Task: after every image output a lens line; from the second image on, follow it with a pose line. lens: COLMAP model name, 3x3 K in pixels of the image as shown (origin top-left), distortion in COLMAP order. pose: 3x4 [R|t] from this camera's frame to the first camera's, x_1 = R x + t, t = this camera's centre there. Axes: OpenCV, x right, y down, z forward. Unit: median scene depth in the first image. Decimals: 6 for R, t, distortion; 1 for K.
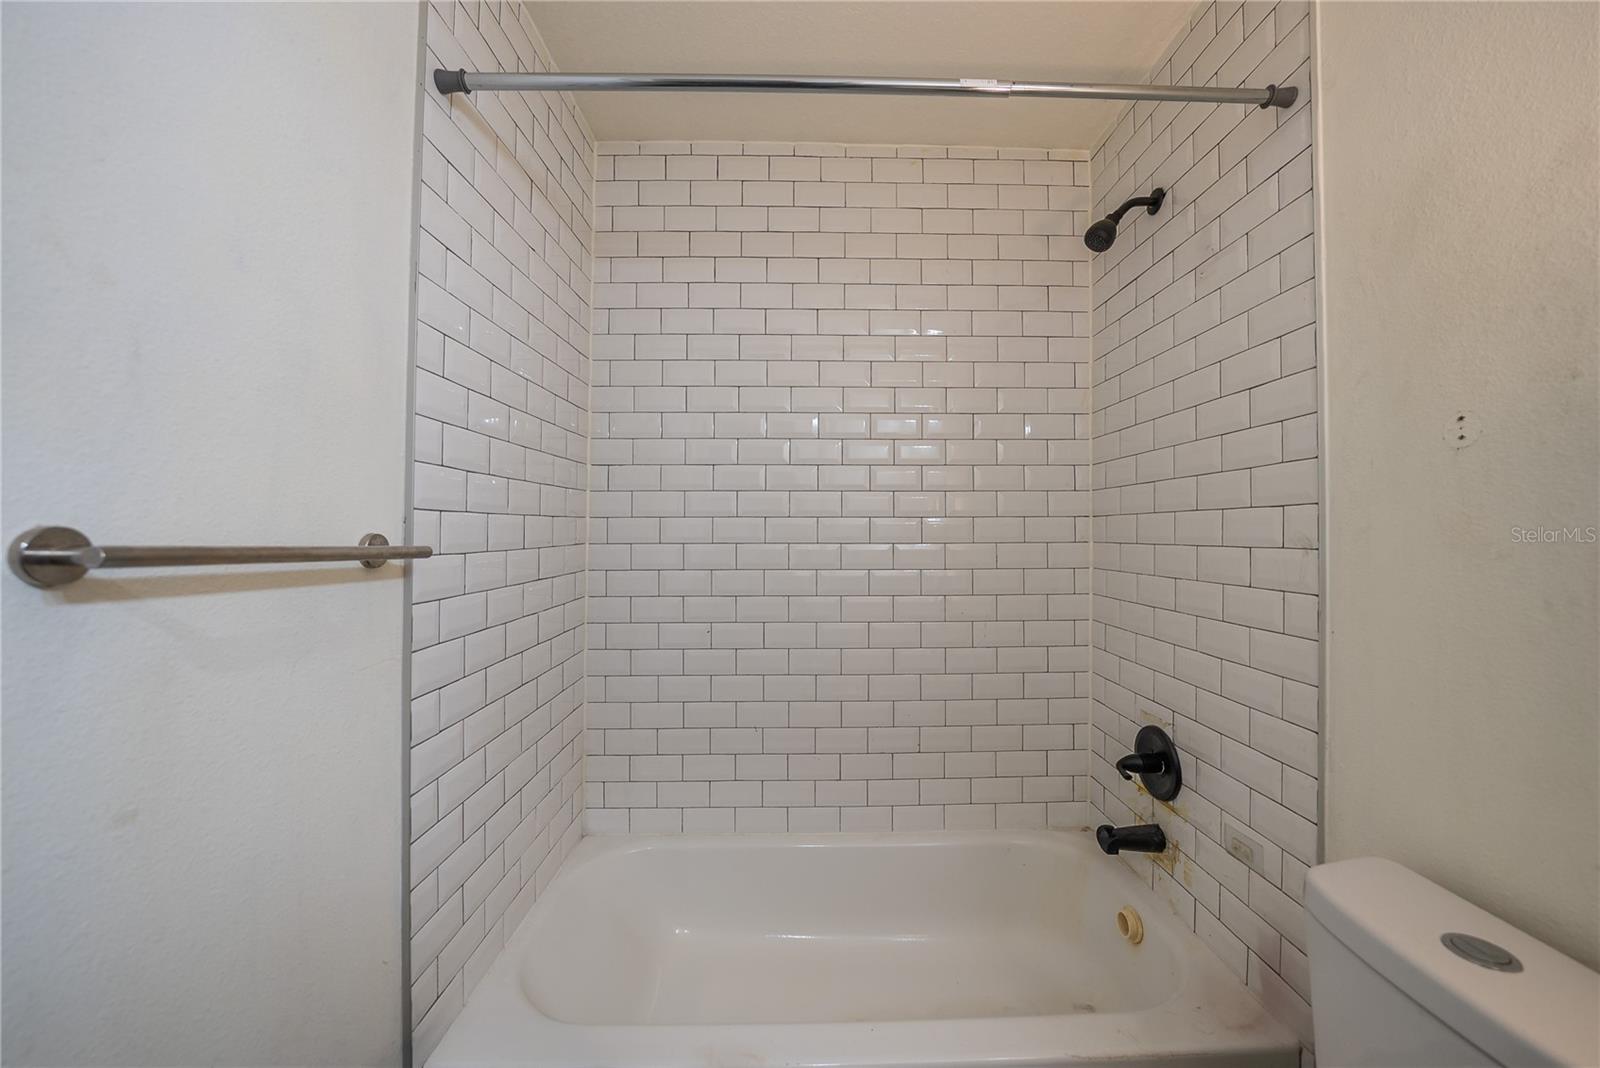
lens RADIAL K [[572.3, 0, 807.0], [0, 572.3, 525.9], [0, 0, 1]] dist [-0.031217, 0.005470]
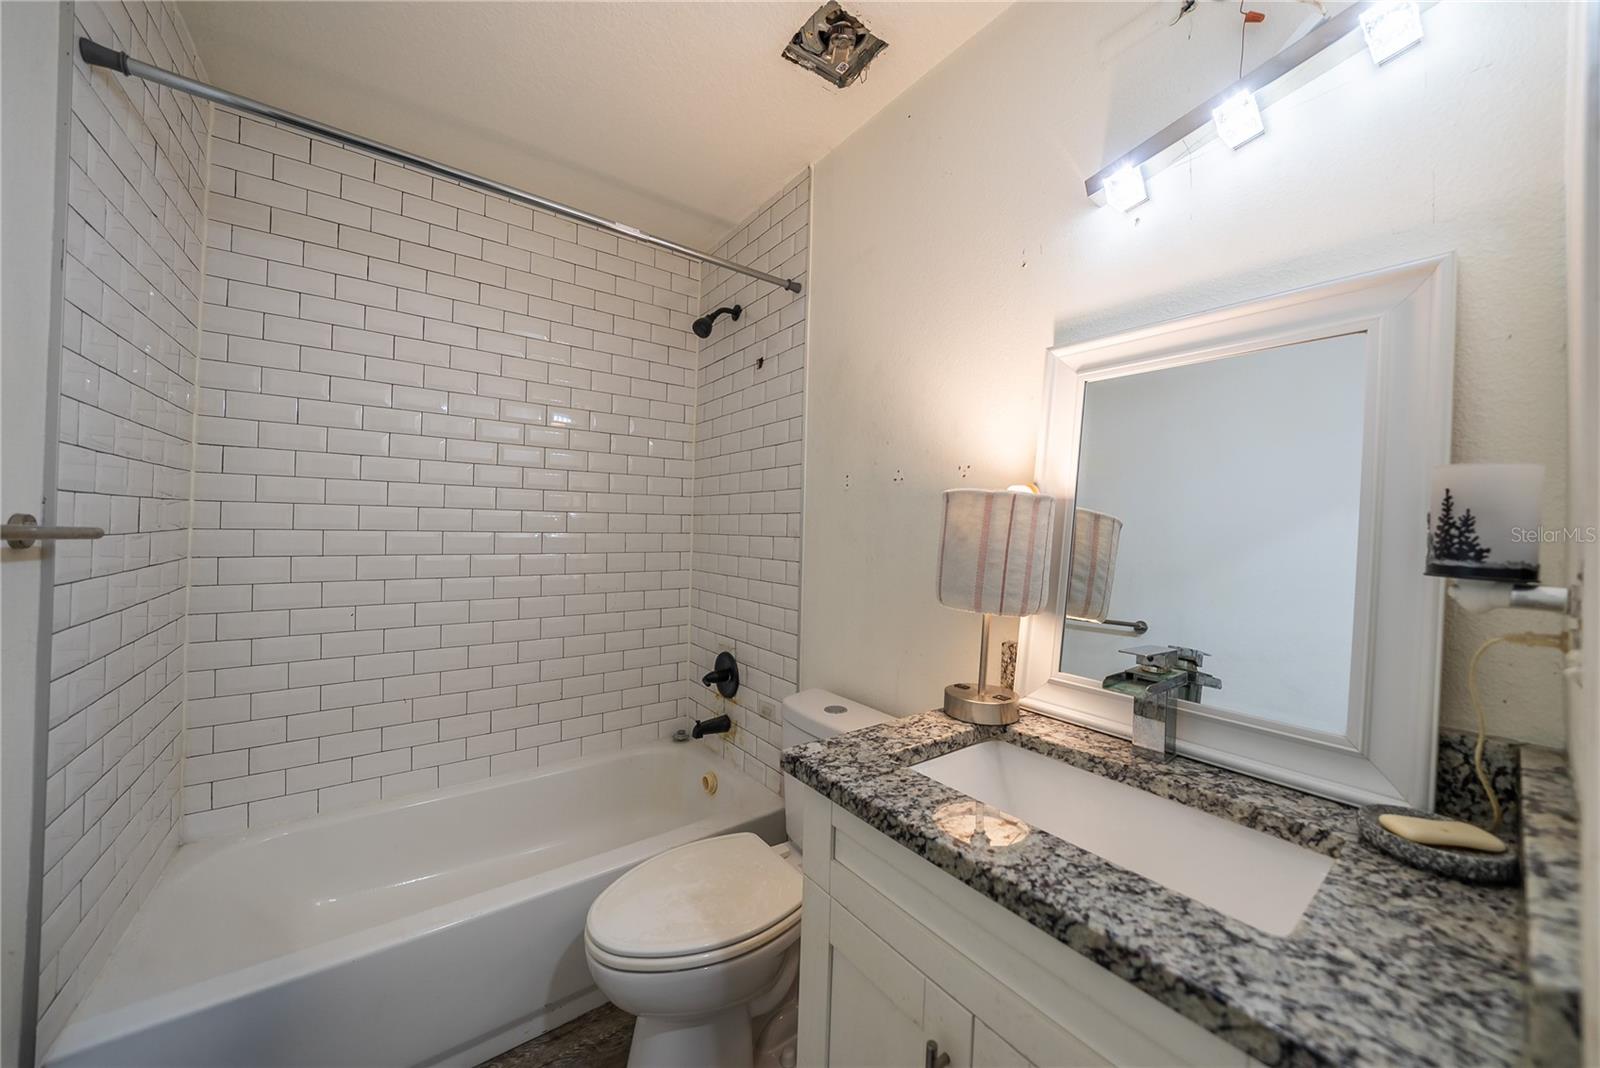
lens RADIAL K [[572.3, 0, 807.0], [0, 572.3, 525.9], [0, 0, 1]] dist [-0.031217, 0.005470]
pose [[0.802791, 0.019025, 0.595957, -0.149225], [-0.025959, 0.999658, 0.003056, -0.002482], [-0.595695, -0.017924, 0.803010, -0.395096]]
